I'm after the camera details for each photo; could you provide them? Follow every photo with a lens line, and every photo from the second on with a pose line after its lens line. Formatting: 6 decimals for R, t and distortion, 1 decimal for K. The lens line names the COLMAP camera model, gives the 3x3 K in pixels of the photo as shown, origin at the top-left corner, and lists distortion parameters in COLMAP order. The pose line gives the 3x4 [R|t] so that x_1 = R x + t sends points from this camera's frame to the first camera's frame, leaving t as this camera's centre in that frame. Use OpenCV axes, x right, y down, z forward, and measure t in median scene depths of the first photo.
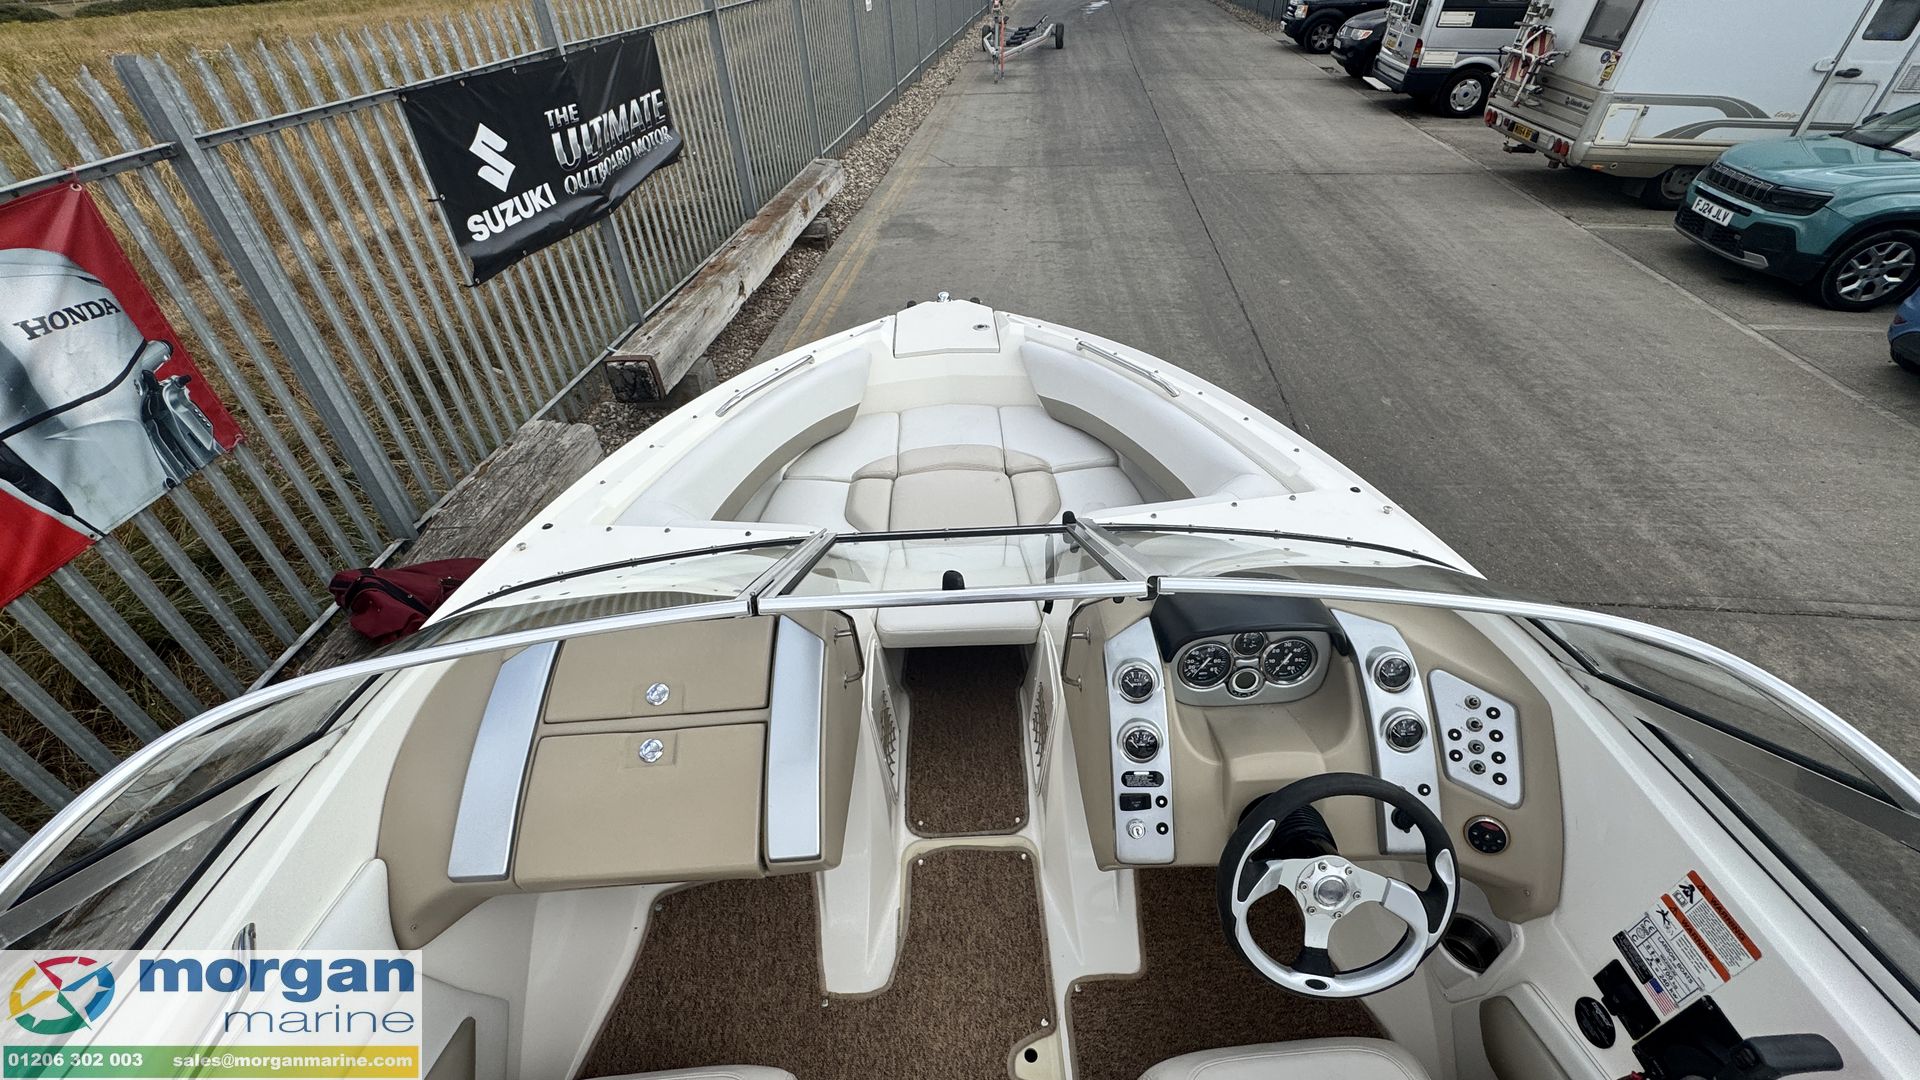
lens RADIAL K [[791.1, 0, 961.8], [0, 791.1, 538.6], [0, 0, 1]] dist [-0.001872, -0.000070]
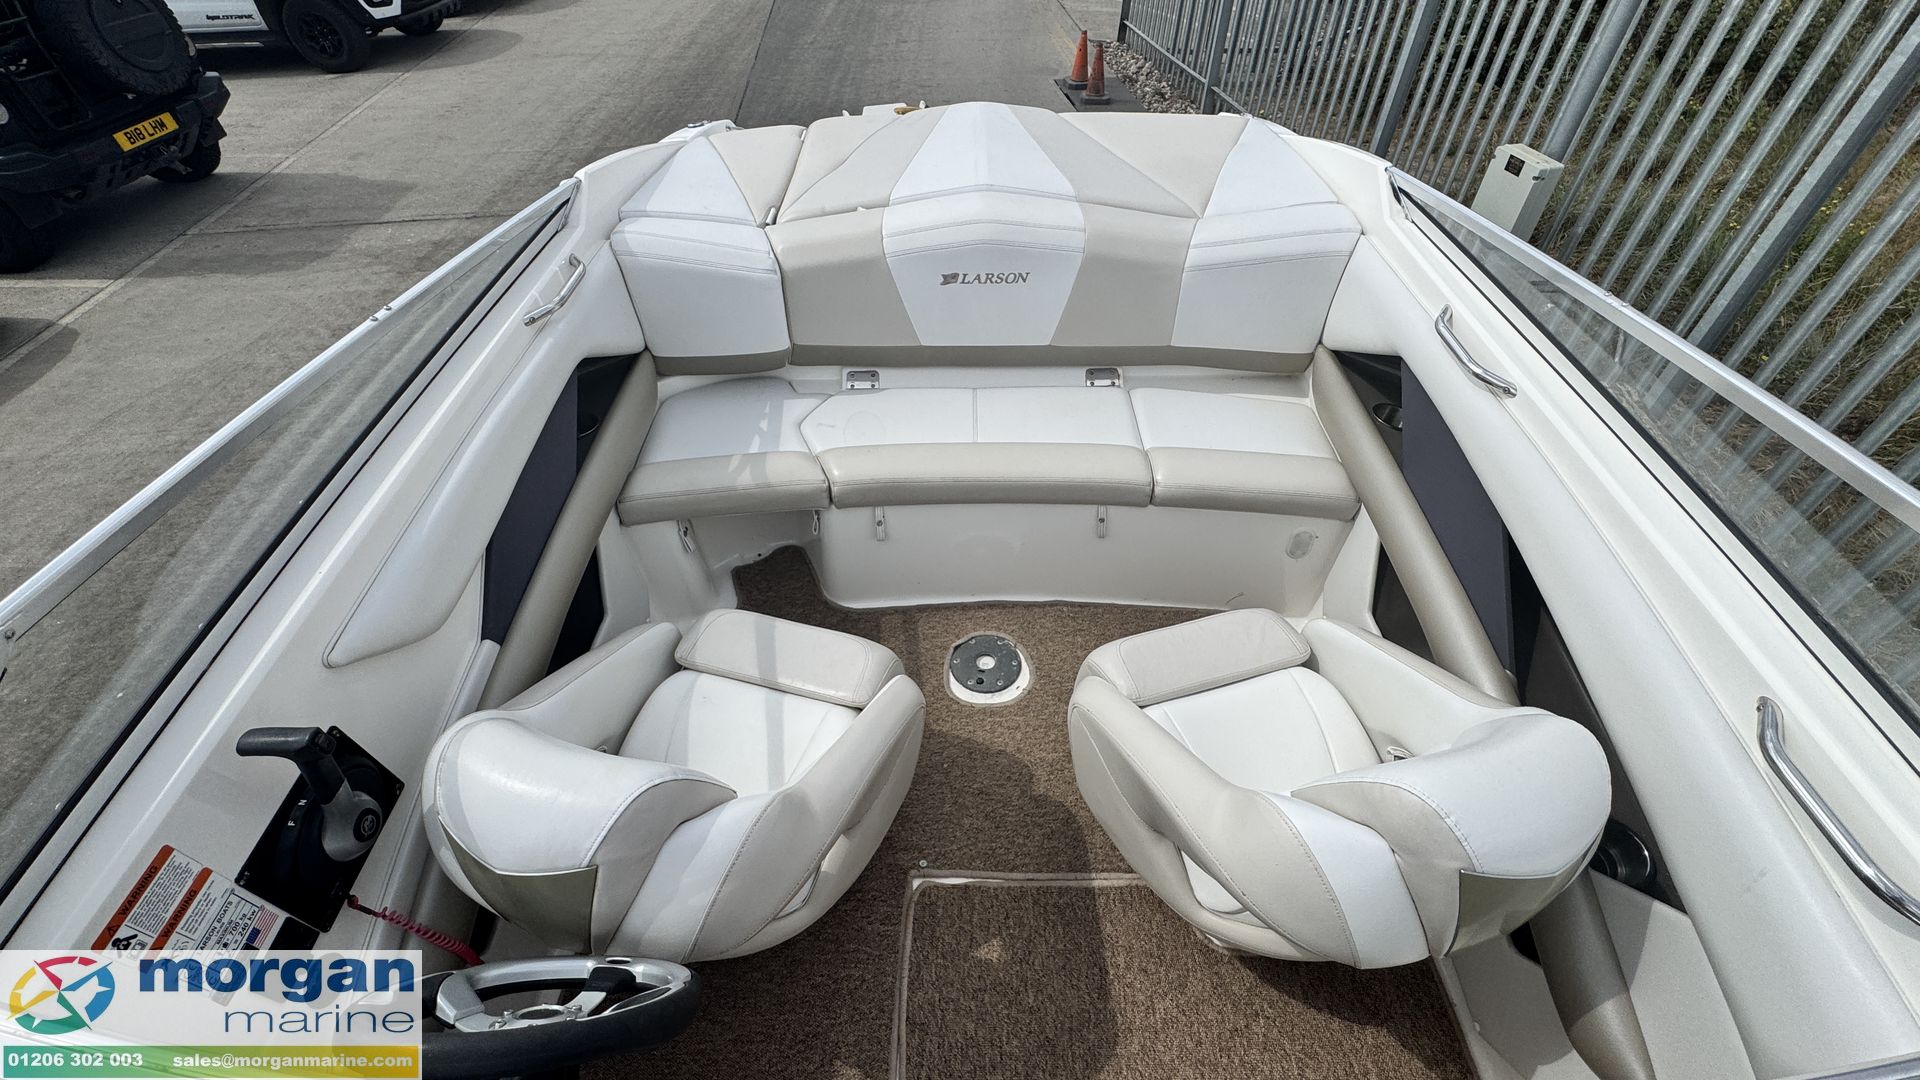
lens RADIAL K [[804.1, 0, 955.0], [0, 804.1, 539.3], [0, 0, 1]] dist [-0.003283, -0.000530]
pose [[-0.997743, 0.005622, 0.066919, 0.004274], [0.067093, 0.126265, 0.989725, -0.067430], [-0.002886, 0.991981, -0.126357, 0.133180]]
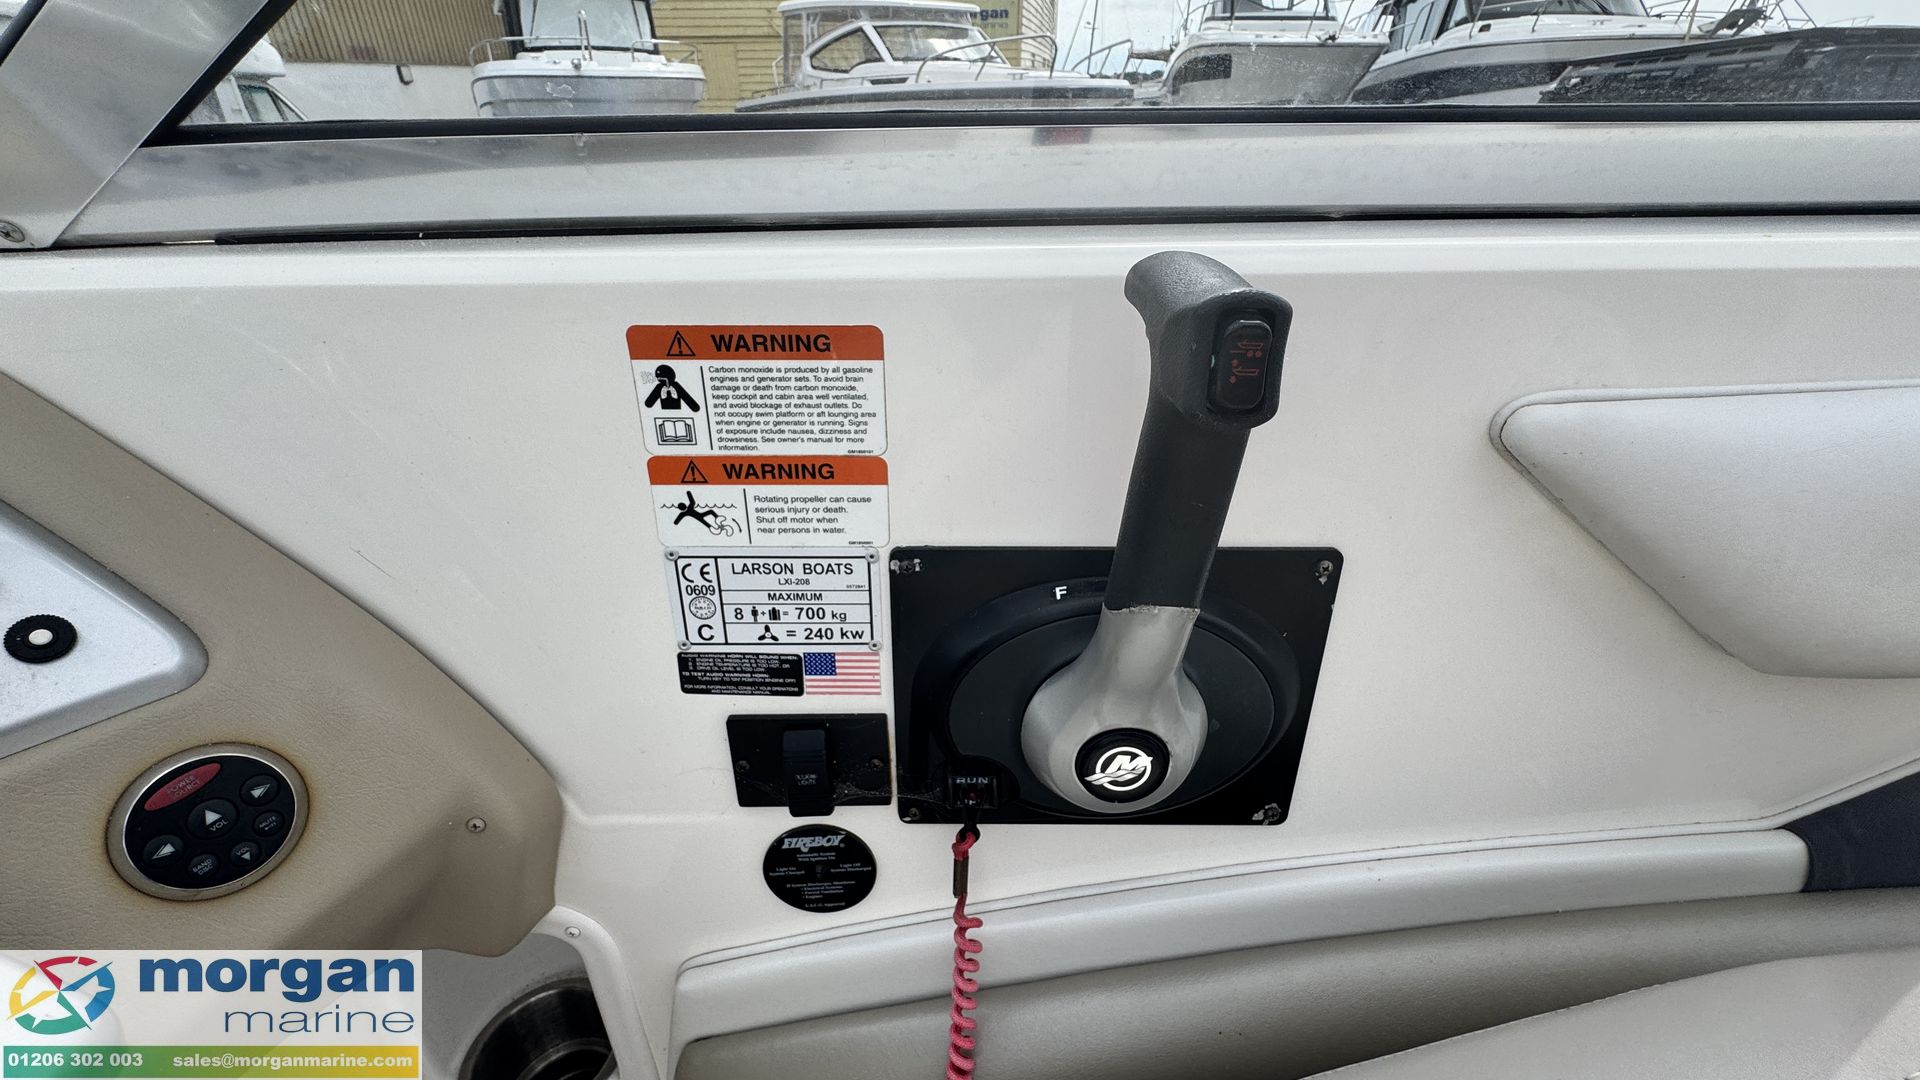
lens RADIAL K [[812.5, 0, 958.0], [0, 812.5, 530.8], [0, 0, 1]] dist [-0.001976, -0.000441]
pose [[0.047037, -0.457805, 0.887808, 0.113665], [0.608907, 0.717706, 0.337830, 0.086064], [-0.791846, 0.524702, 0.312519, 0.158659]]
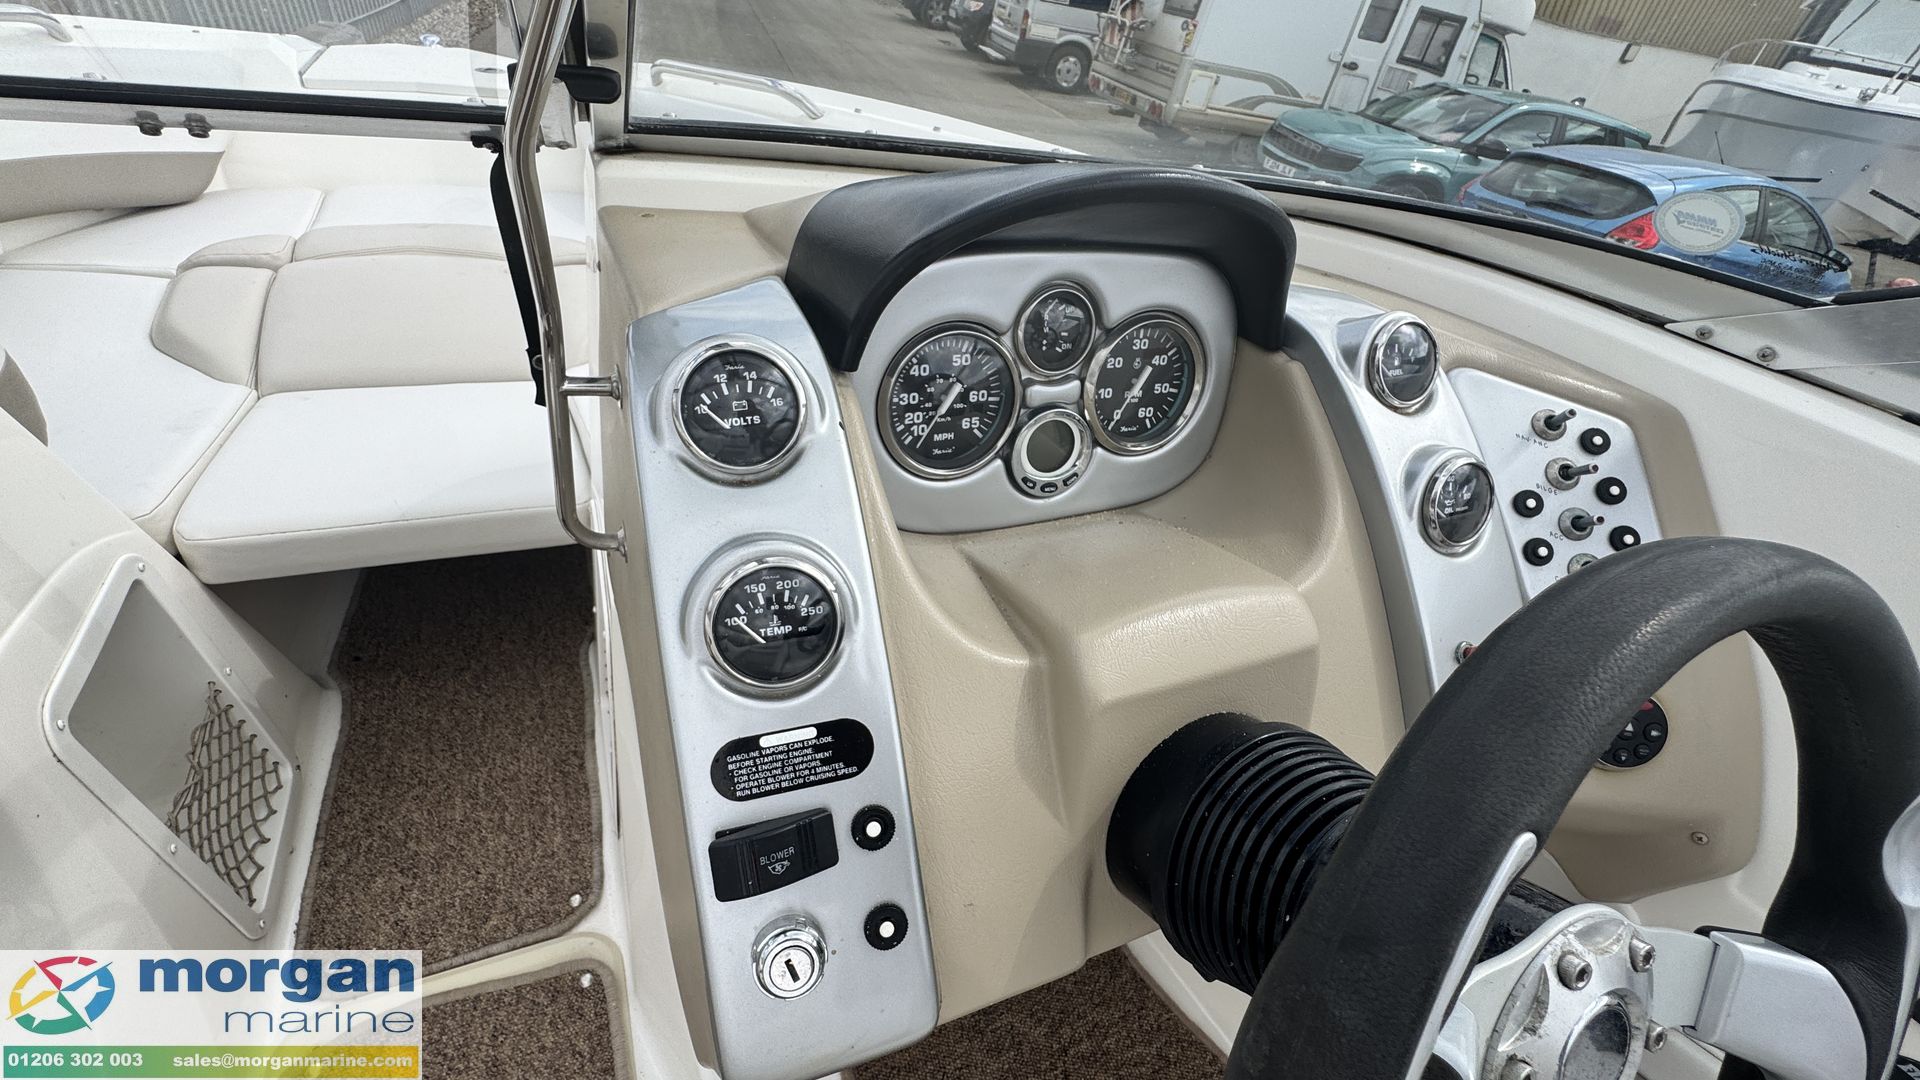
lens RADIAL K [[804.1, 0, 955.0], [0, 804.1, 539.3], [0, 0, 1]] dist [-0.003283, -0.000530]
pose [[0.916722, -0.095657, 0.387905, 0.043006], [0.090381, 0.995397, 0.031870, 0.054178], [-0.389168, 0.005843, 0.921148, 0.174501]]
